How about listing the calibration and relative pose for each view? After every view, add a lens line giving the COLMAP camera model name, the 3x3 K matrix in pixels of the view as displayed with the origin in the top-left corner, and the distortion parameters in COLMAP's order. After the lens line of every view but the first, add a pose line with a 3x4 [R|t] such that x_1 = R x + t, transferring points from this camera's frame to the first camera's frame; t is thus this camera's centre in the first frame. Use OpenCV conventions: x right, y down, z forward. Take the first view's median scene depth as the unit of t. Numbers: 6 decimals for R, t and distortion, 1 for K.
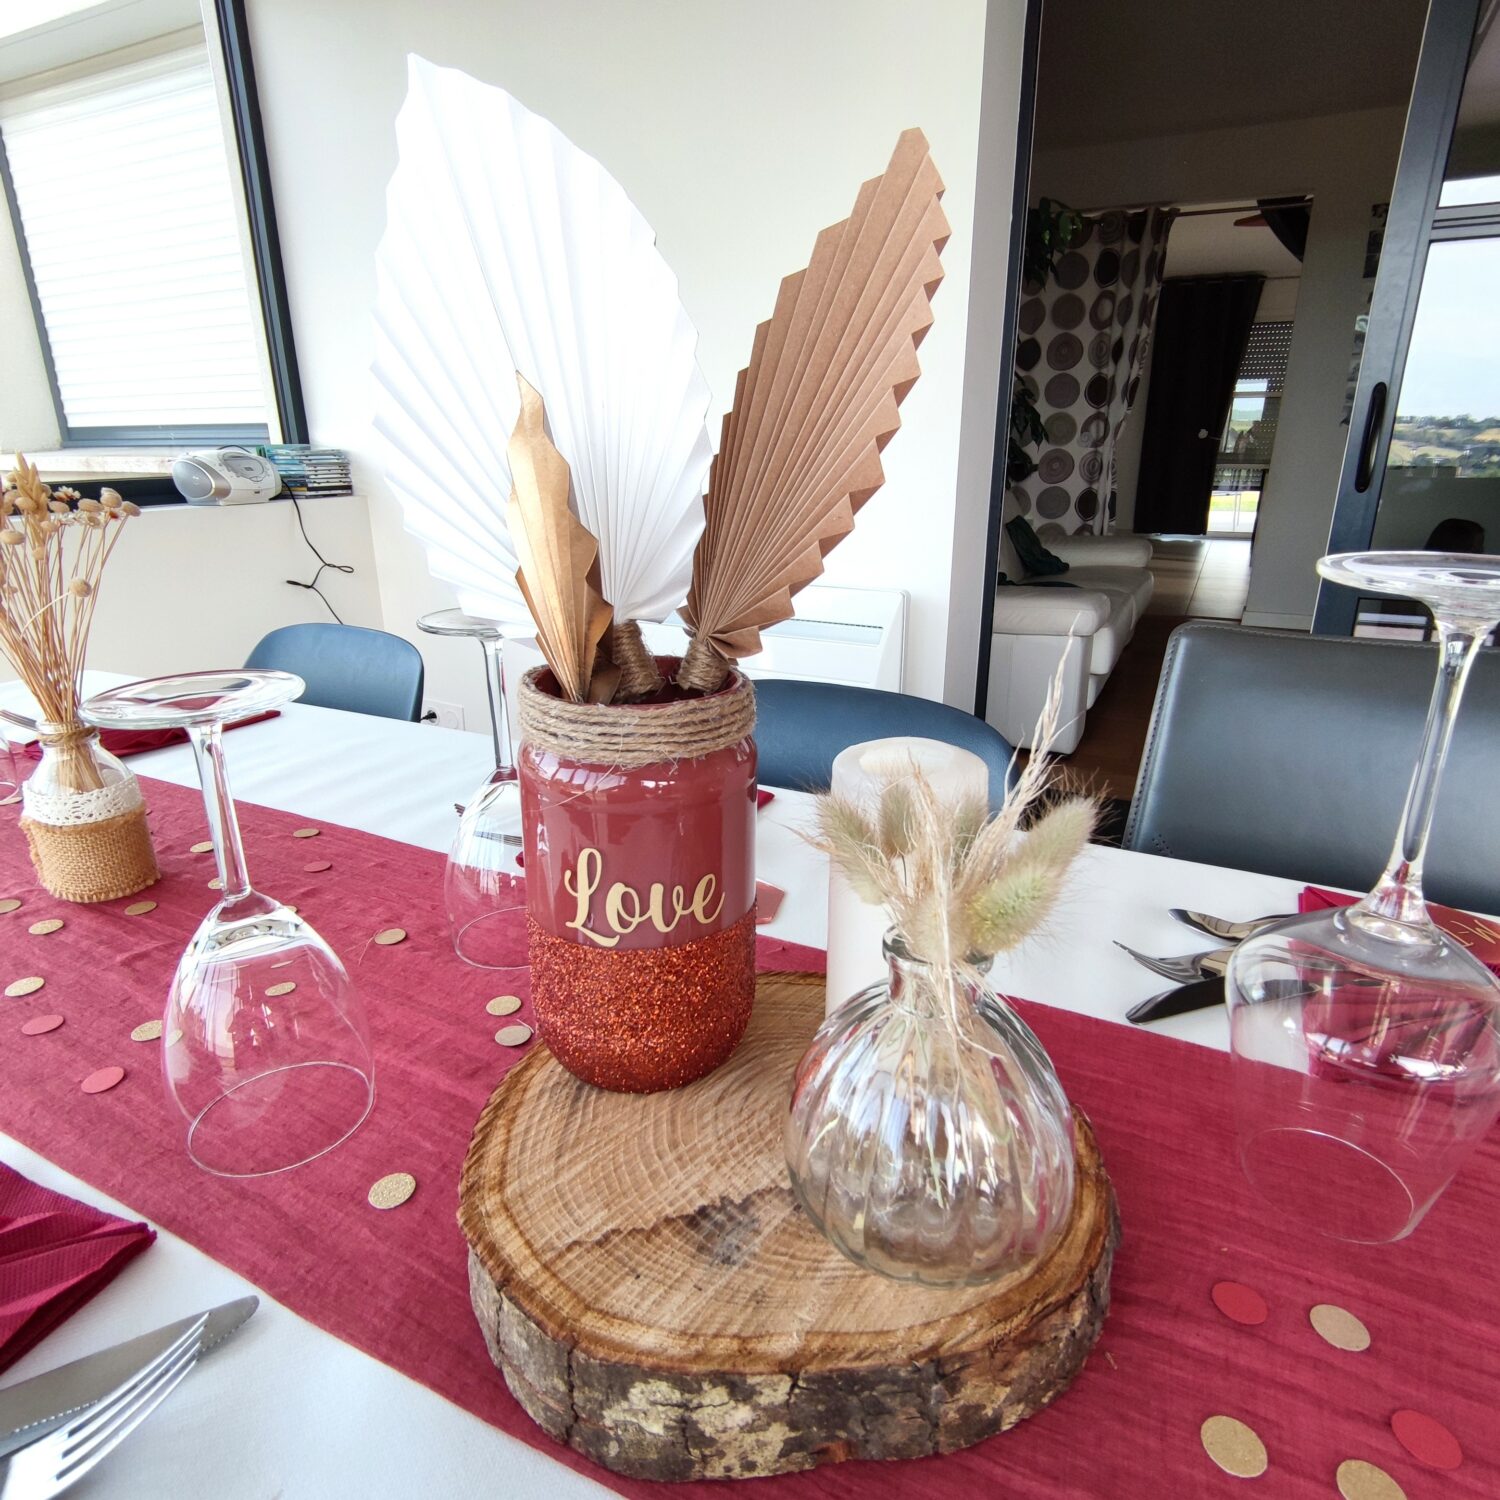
lens RADIAL K [[920.7, 0, 750.0], [0, 920.7, 750.0], [0, 0, 1]] dist [-0.000181, -0.000706]
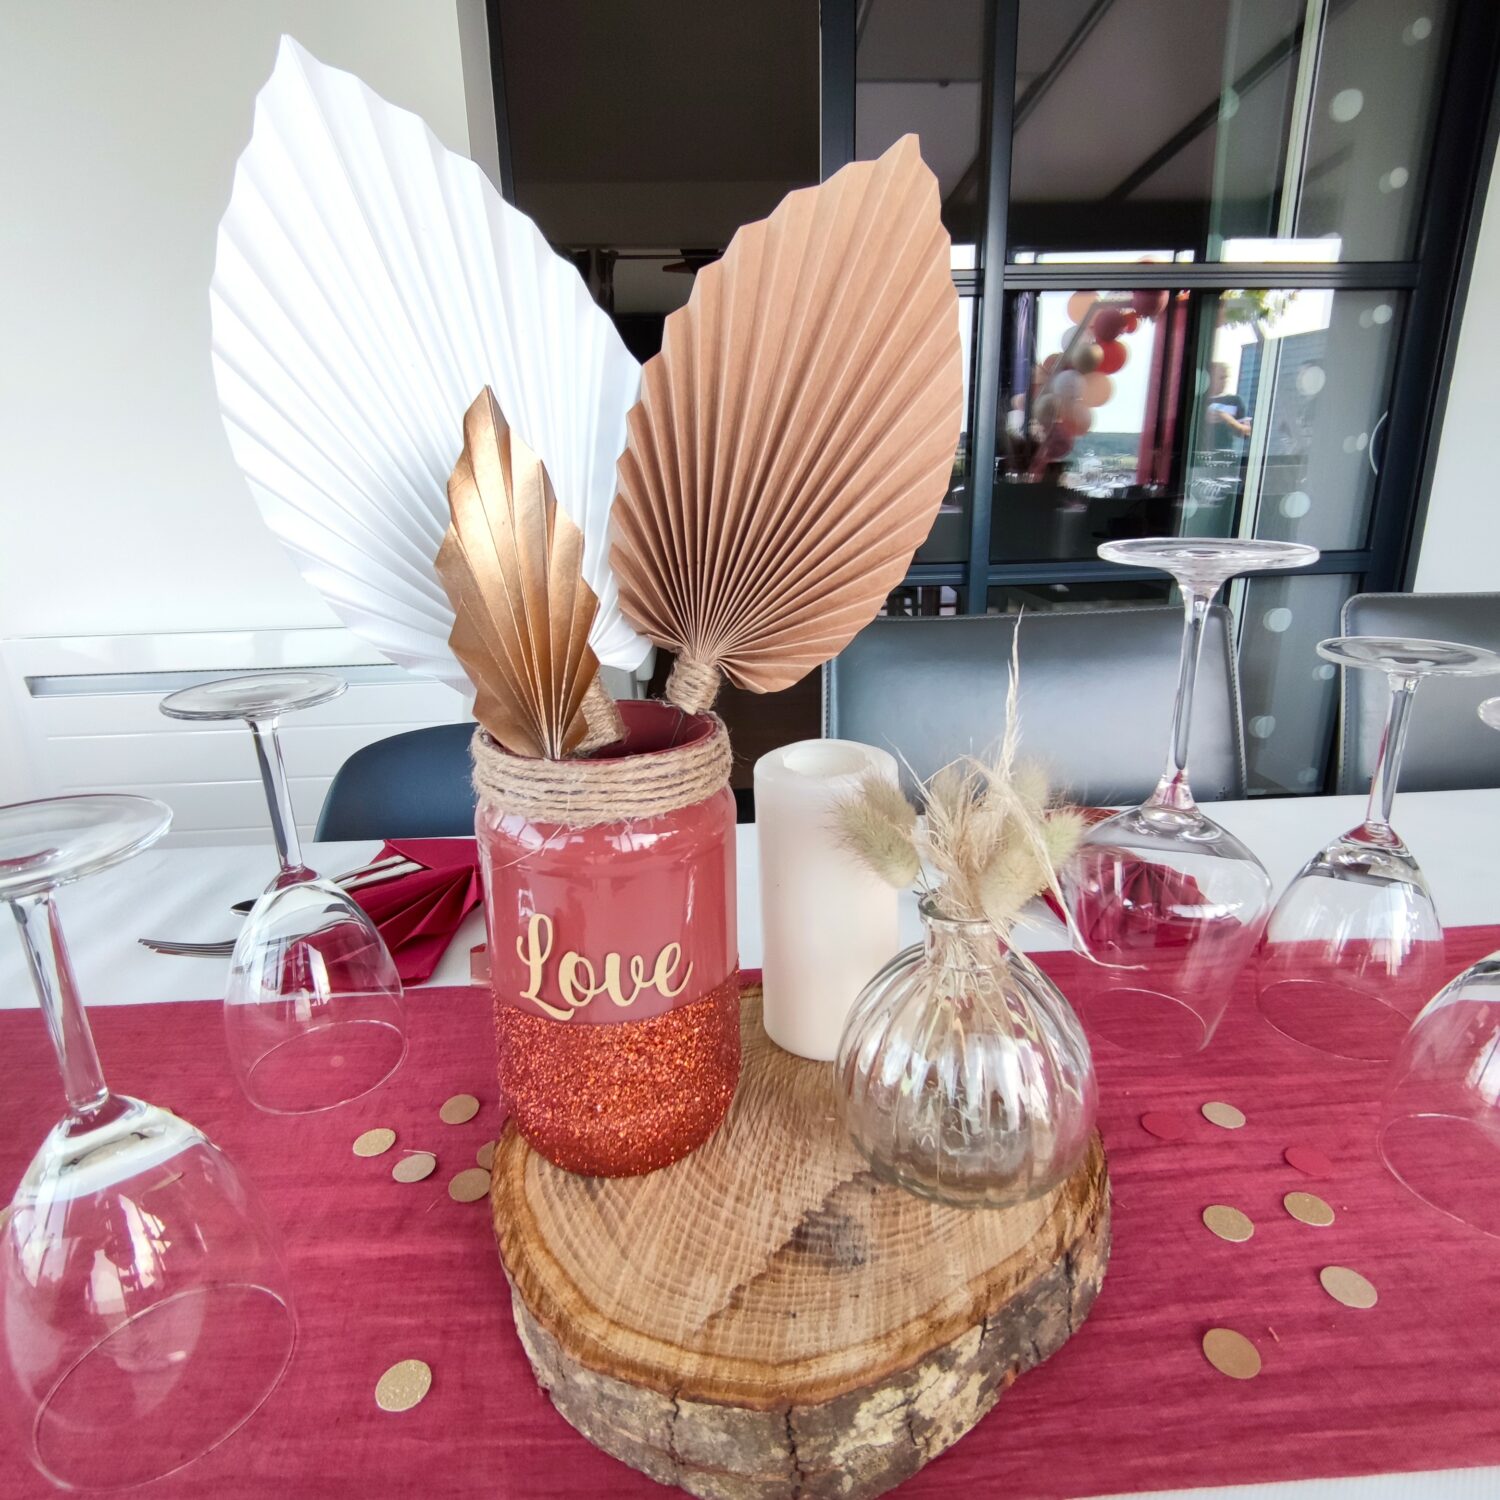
lens RADIAL K [[920.7, 0, 750.0], [0, 920.7, 750.0], [0, 0, 1]] dist [-0.000181, -0.000706]
pose [[0.864126, -0.175641, 0.471632, -0.526494], [0.187560, 0.982005, 0.022061, -0.056863], [-0.467020, 0.069396, 0.881520, 0.107266]]
